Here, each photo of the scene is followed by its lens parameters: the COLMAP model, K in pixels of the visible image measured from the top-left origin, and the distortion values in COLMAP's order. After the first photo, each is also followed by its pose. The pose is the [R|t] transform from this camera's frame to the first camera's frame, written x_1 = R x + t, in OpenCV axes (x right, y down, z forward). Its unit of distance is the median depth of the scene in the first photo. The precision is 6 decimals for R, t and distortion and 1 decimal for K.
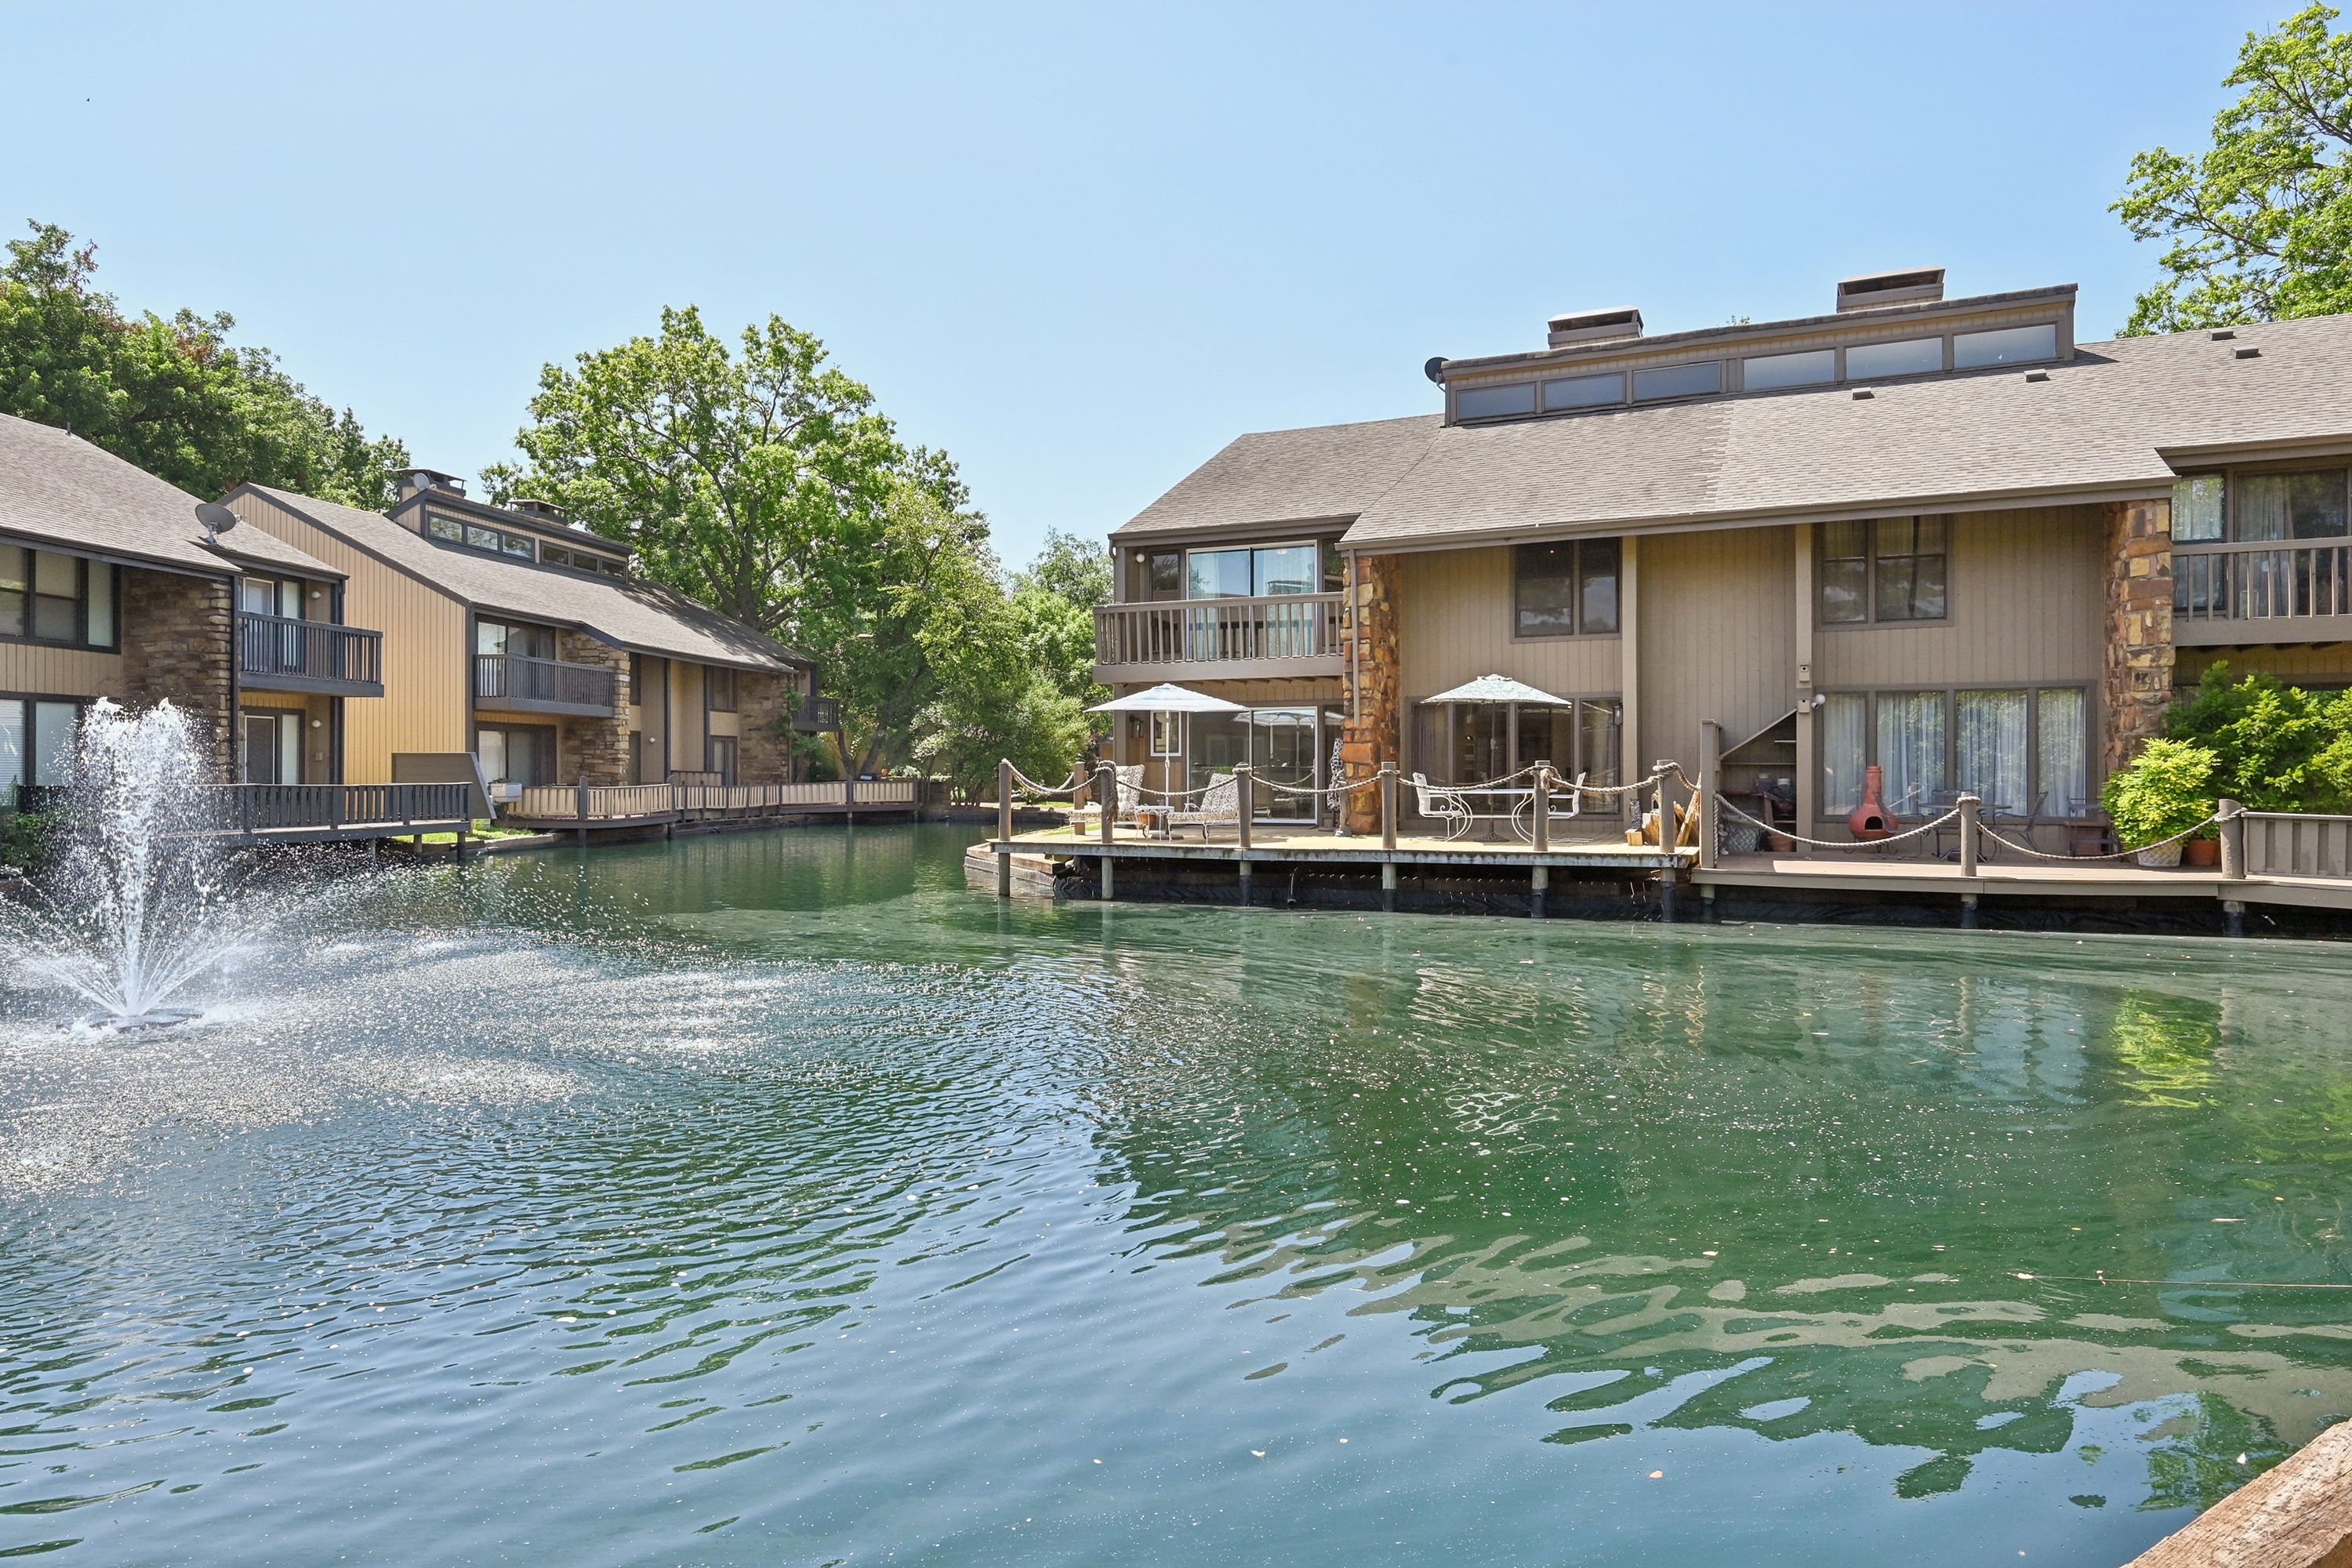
lens RADIAL K [[1434.1, 0, 1176.0], [0, 1434.1, 784.0], [0, 0, 1]] dist [0.001732, 0.000267]
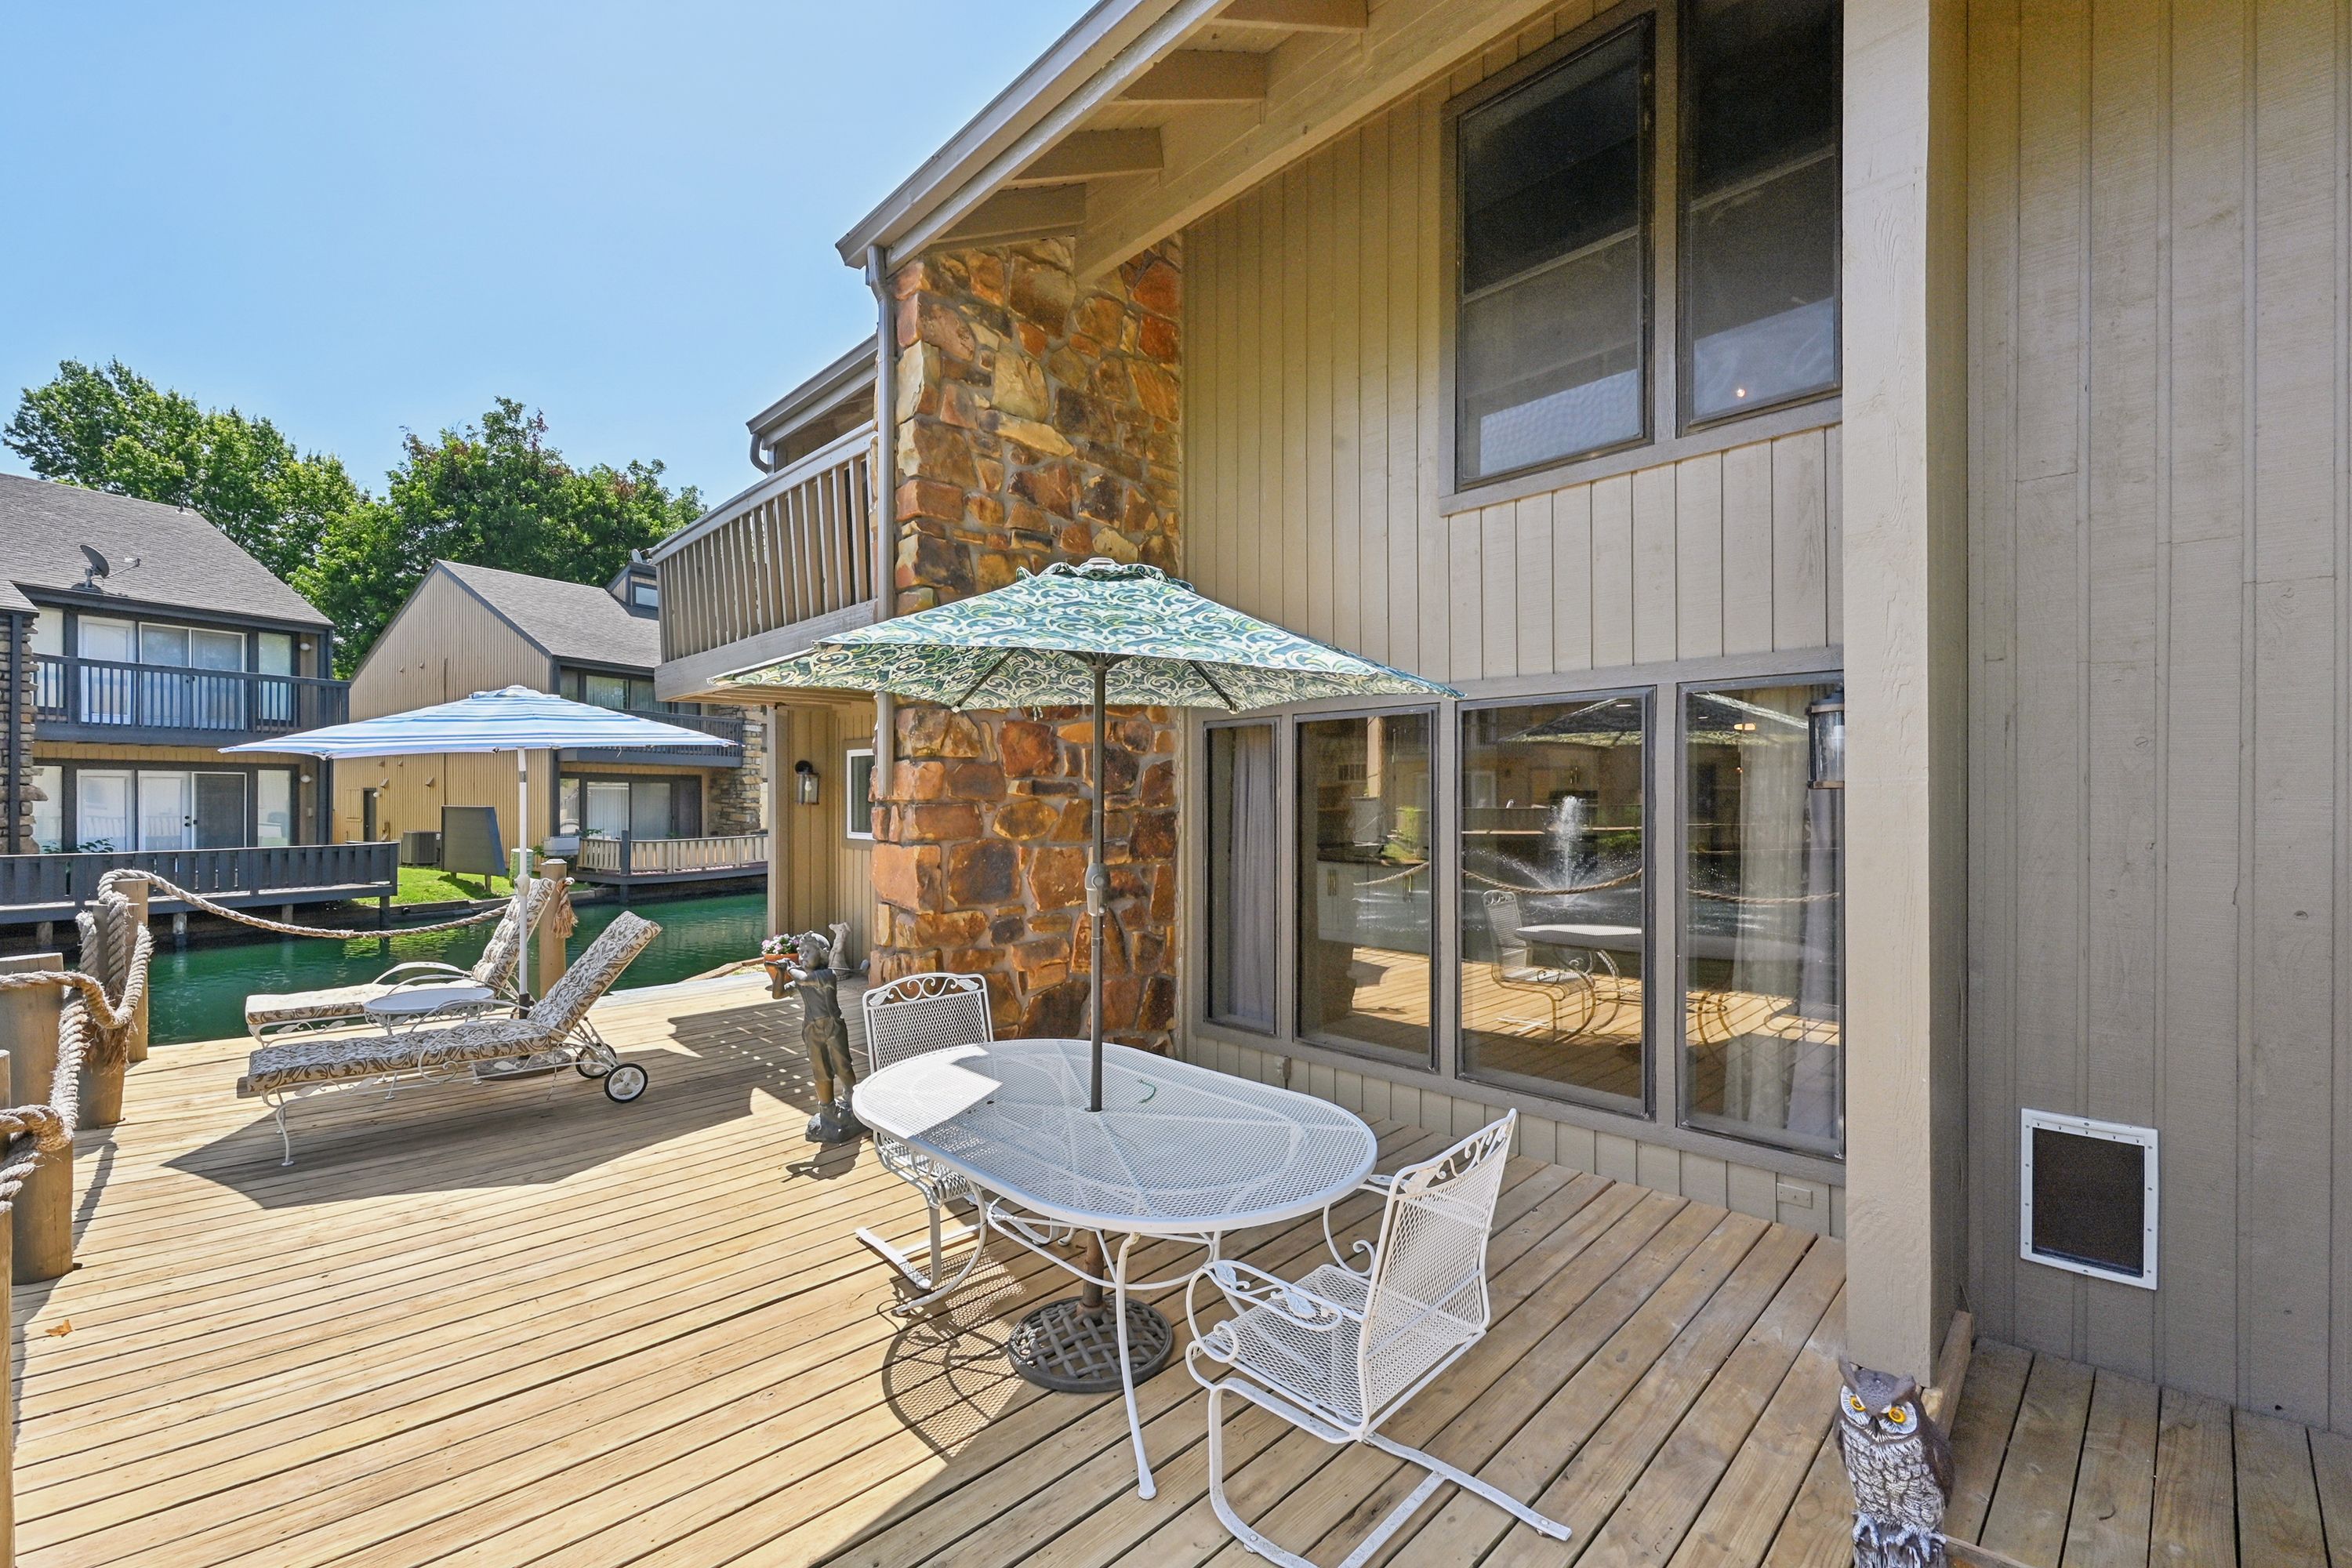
lens RADIAL K [[990.4, 0, 1160.3], [0, 990.4, 805.9], [0, 0, 1]] dist [-0.000022, -0.000036]
pose [[0.922462, 0.005974, -0.386041, 0.153316], [-0.005567, 0.999982, 0.002172, -0.021899], [0.386047, 0.000145, 0.922479, 0.463193]]
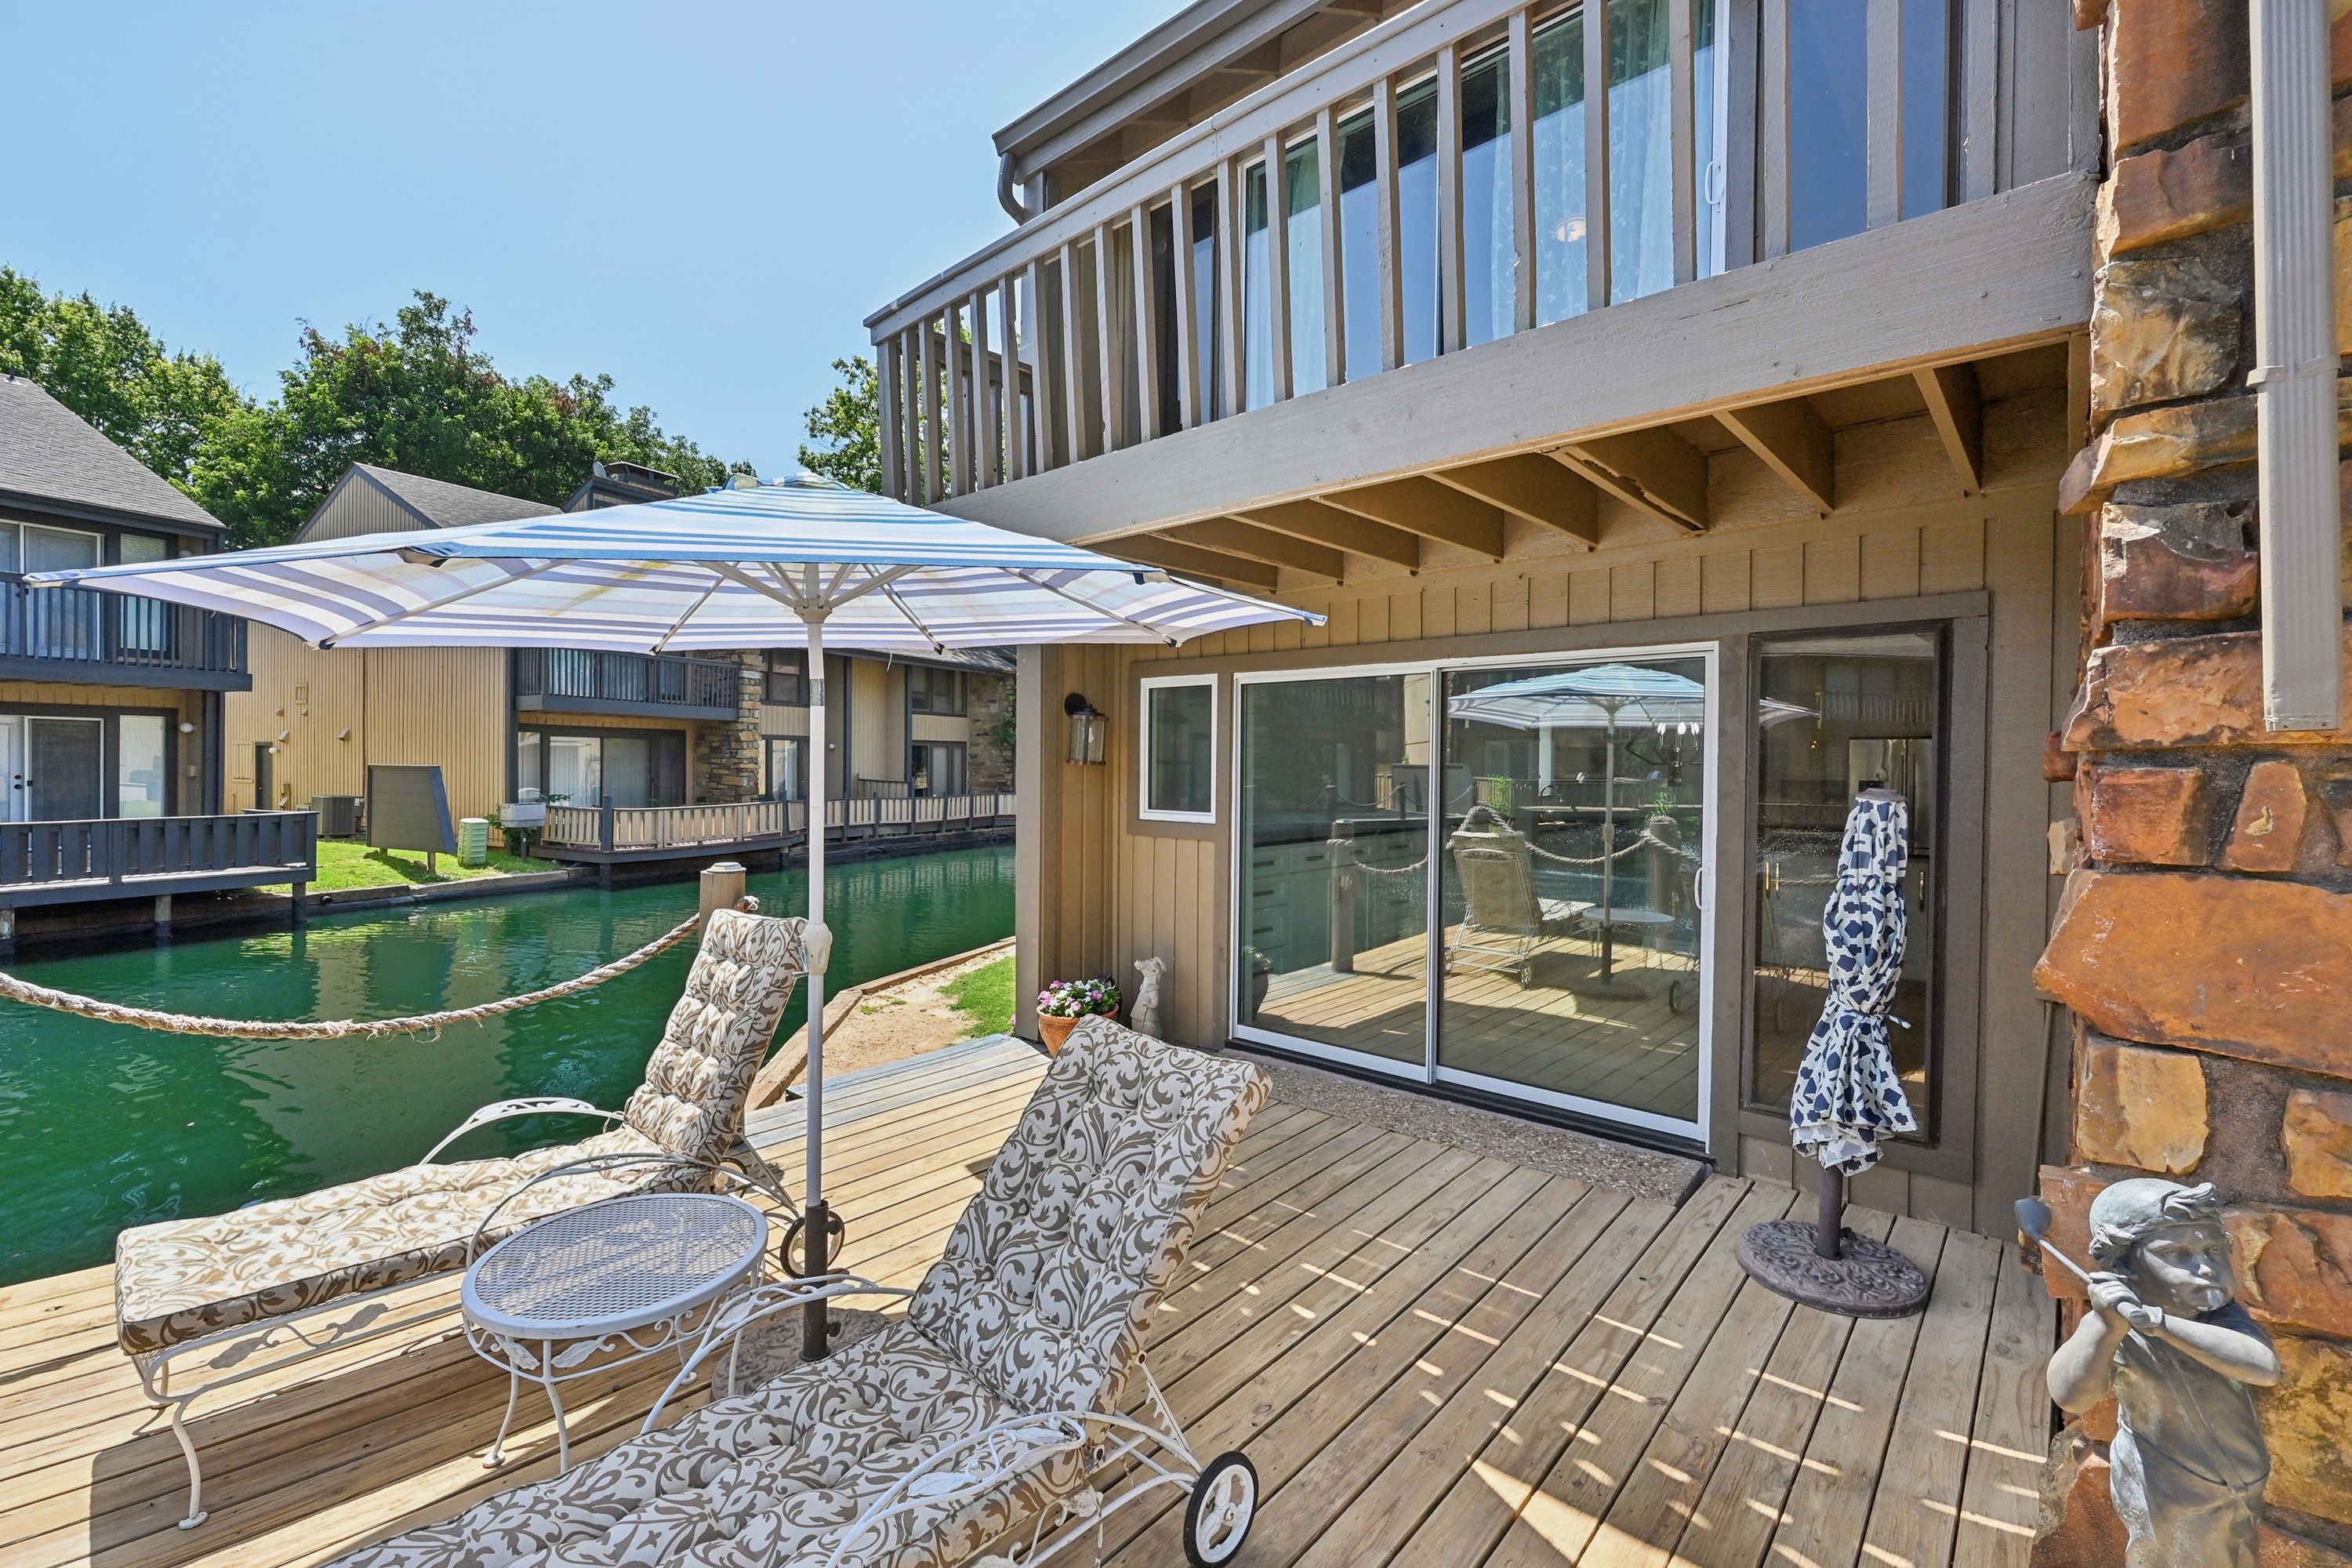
lens RADIAL K [[1000.2, 0, 1169.3], [0, 1000.2, 775.6], [0, 0, 1]] dist [-0.000653, 0.000431]
pose [[0.948301, 0.014067, -0.317060, 0.041419], [-0.012641, 0.999899, 0.006554, -0.020746], [0.317120, -0.002207, 0.948383, 0.513433]]
